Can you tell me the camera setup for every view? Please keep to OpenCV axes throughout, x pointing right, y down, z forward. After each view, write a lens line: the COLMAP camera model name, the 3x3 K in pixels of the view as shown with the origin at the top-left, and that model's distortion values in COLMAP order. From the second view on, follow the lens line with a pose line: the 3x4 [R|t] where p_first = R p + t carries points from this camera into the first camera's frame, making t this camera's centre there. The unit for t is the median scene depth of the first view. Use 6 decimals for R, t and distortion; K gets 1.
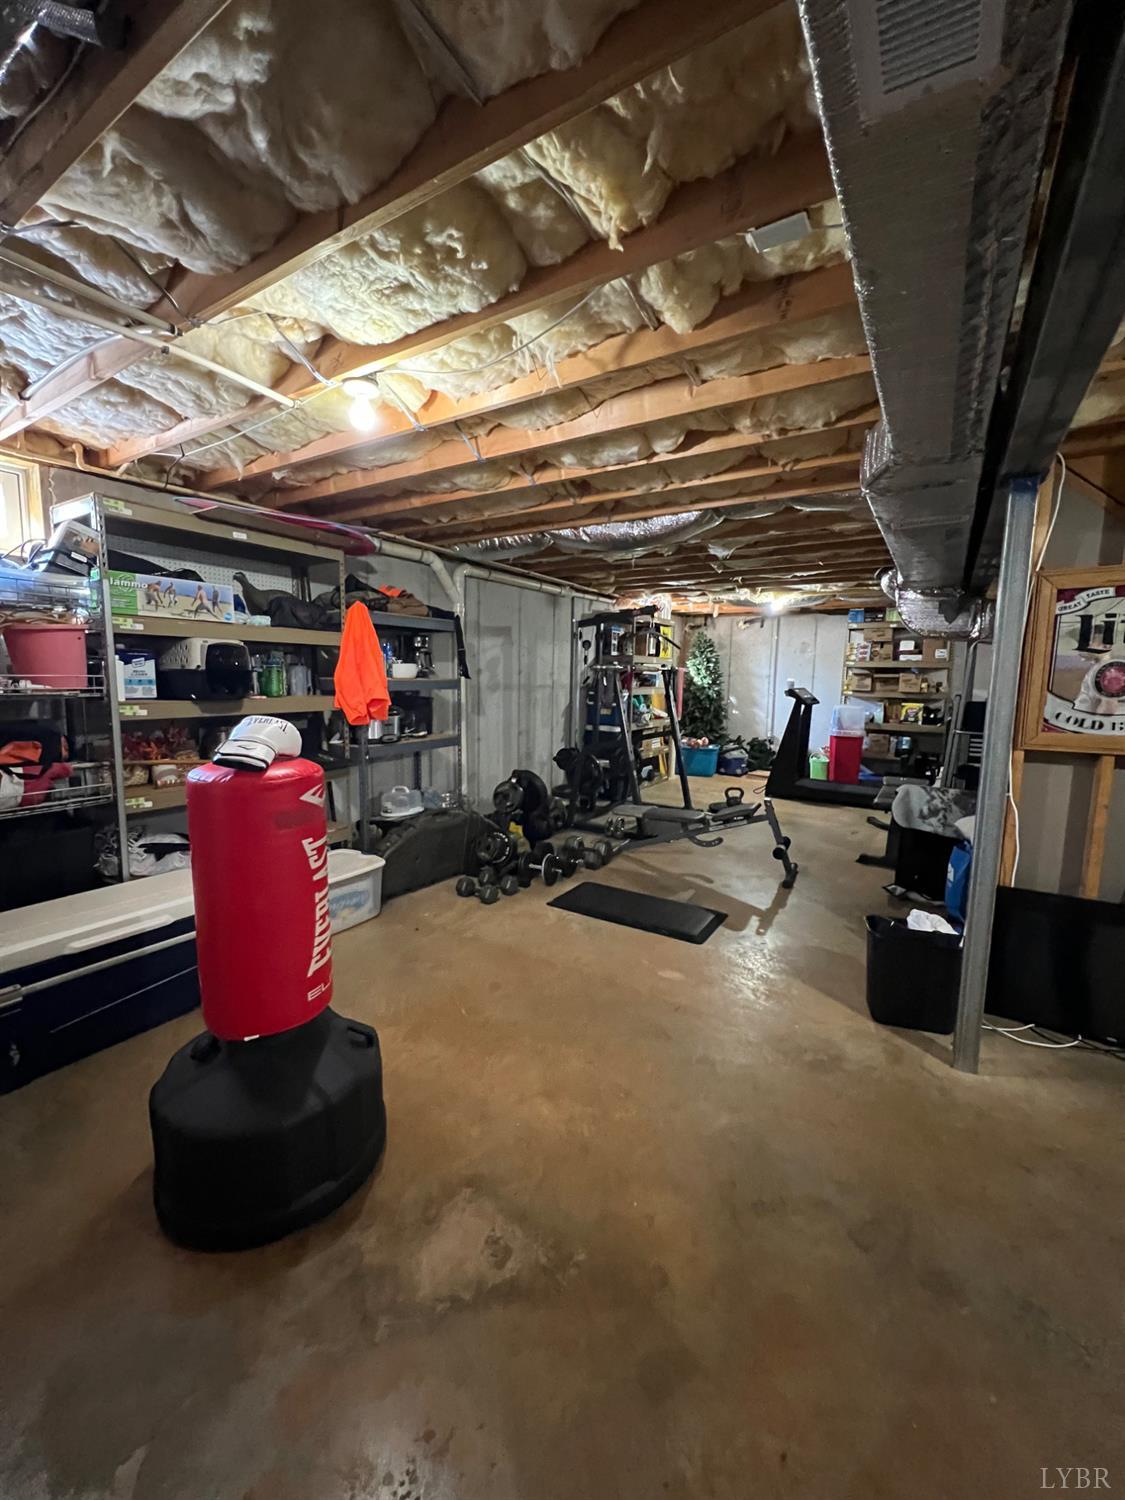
lens RADIAL K [[602.2, 0, 566.9], [0, 602.2, 746.7], [0, 0, 1]] dist [-0.001195, 0.000144]
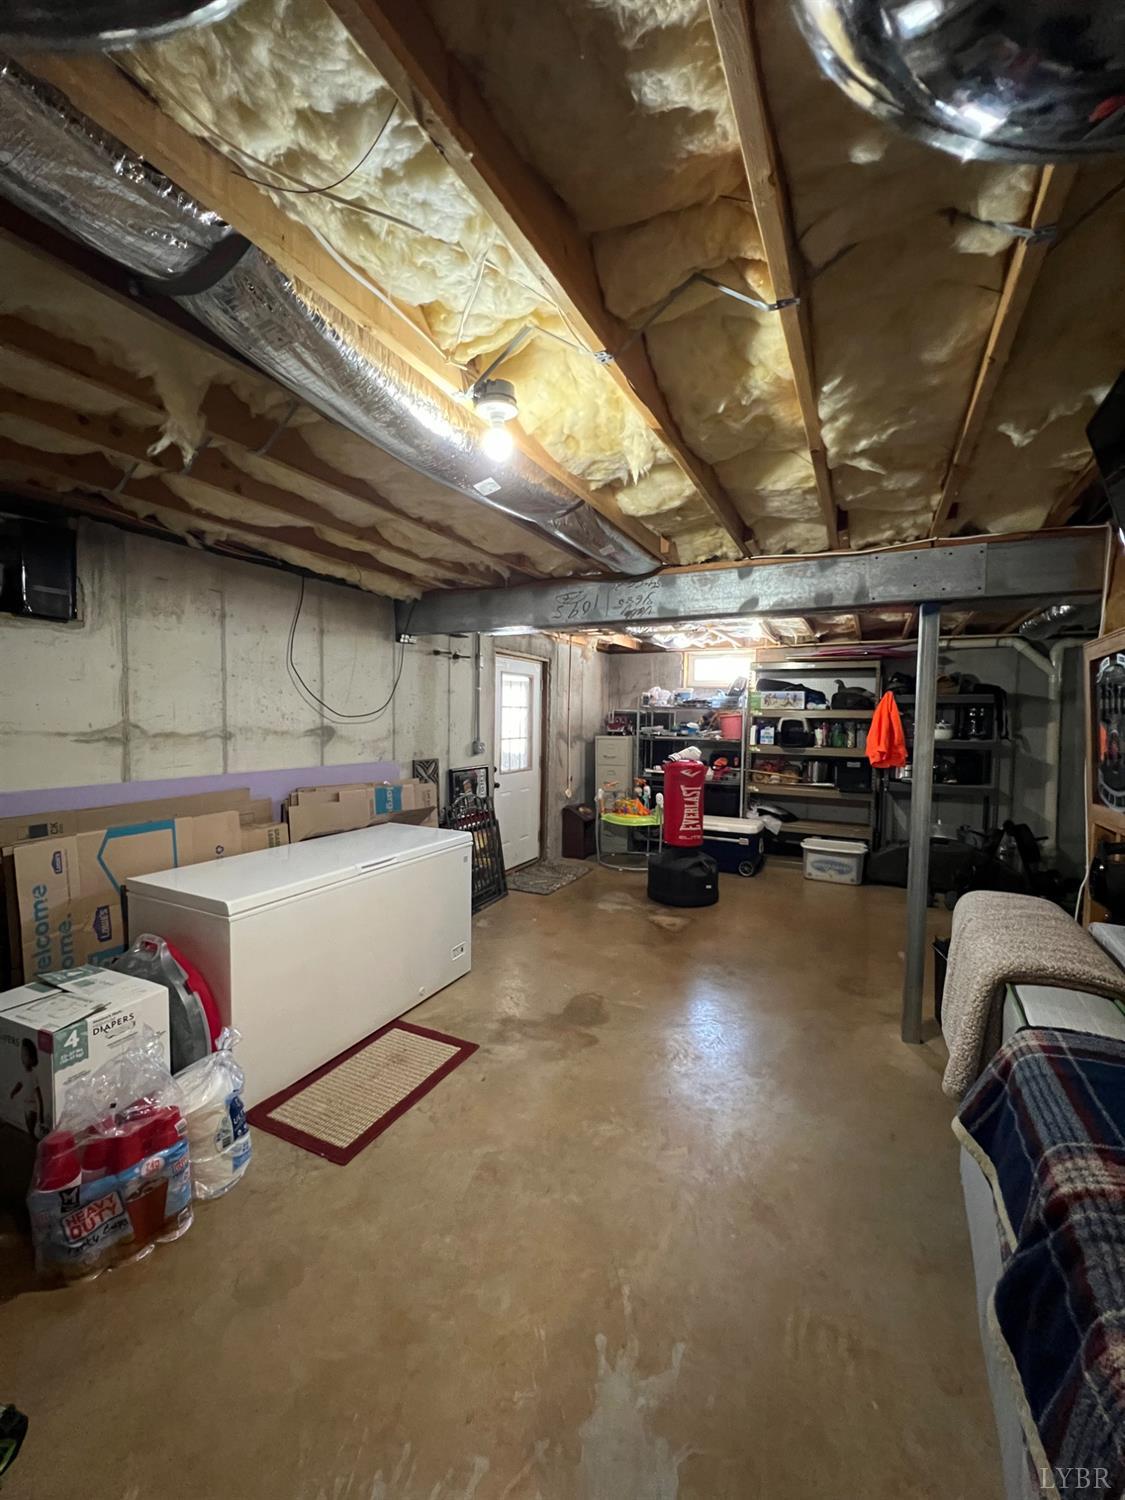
lens RADIAL K [[602.2, 0, 566.9], [0, 602.2, 746.7], [0, 0, 1]] dist [-0.001195, 0.000144]
pose [[0.097777, 0.039896, -0.994408, 1.567176], [-0.137889, 0.990102, 0.026165, -0.028500], [0.985610, 0.134560, 0.102310, 0.029849]]
